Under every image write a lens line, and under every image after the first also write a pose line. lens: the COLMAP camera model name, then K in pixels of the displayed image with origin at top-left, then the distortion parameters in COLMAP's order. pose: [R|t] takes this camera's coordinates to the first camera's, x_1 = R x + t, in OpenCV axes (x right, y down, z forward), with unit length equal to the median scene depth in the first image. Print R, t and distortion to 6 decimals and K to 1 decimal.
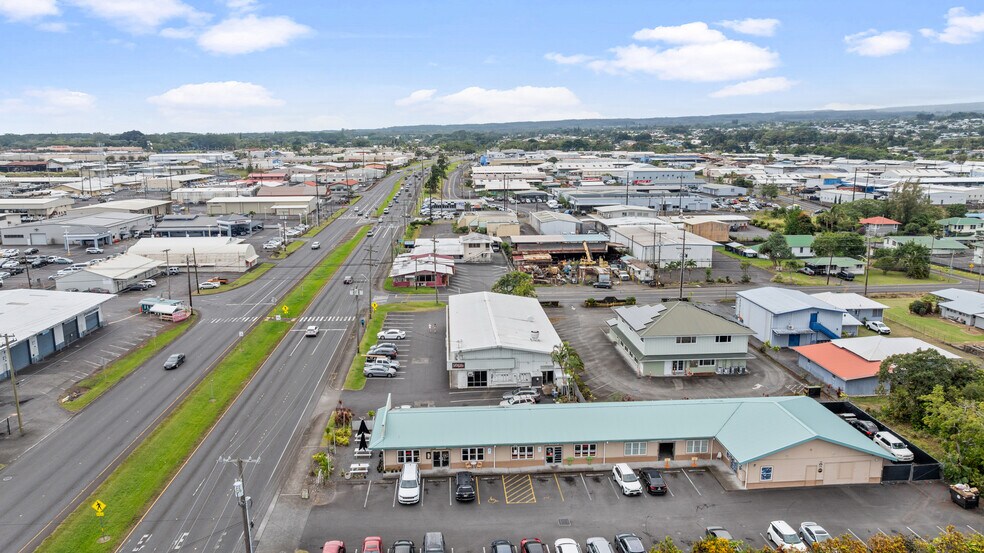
lens RADIAL K [[693.2, 0, 492.0], [0, 693.2, 276.5], [0, 0, 1]] dist [-0.033069, 0.030543]
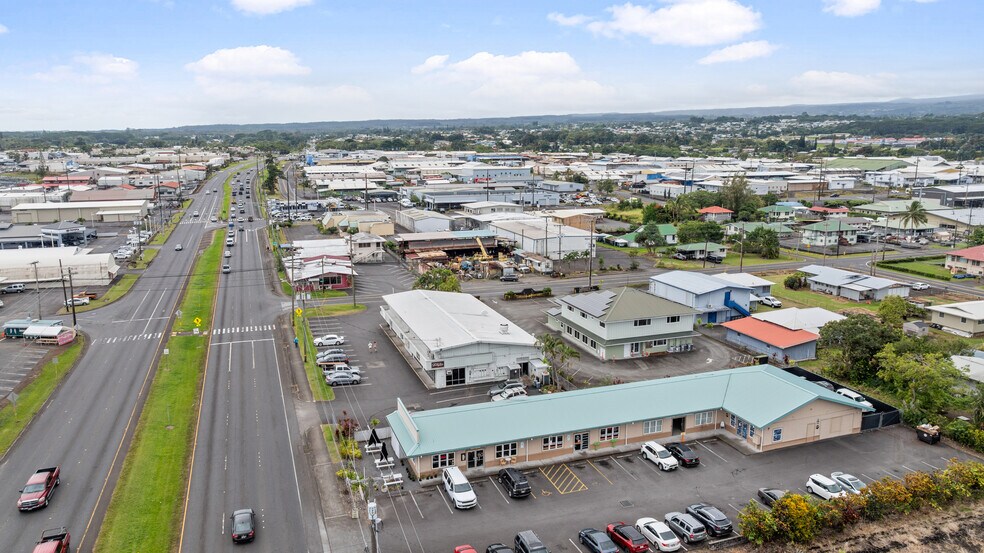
lens RADIAL K [[693.2, 0, 492.0], [0, 693.2, 276.5], [0, 0, 1]] dist [-0.033069, 0.030543]
pose [[0.961866, -0.050515, 0.268814, -0.169641], [0.050798, 0.998691, 0.005906, 0.002940], [-0.268761, 0.007975, 0.963174, 0.035855]]
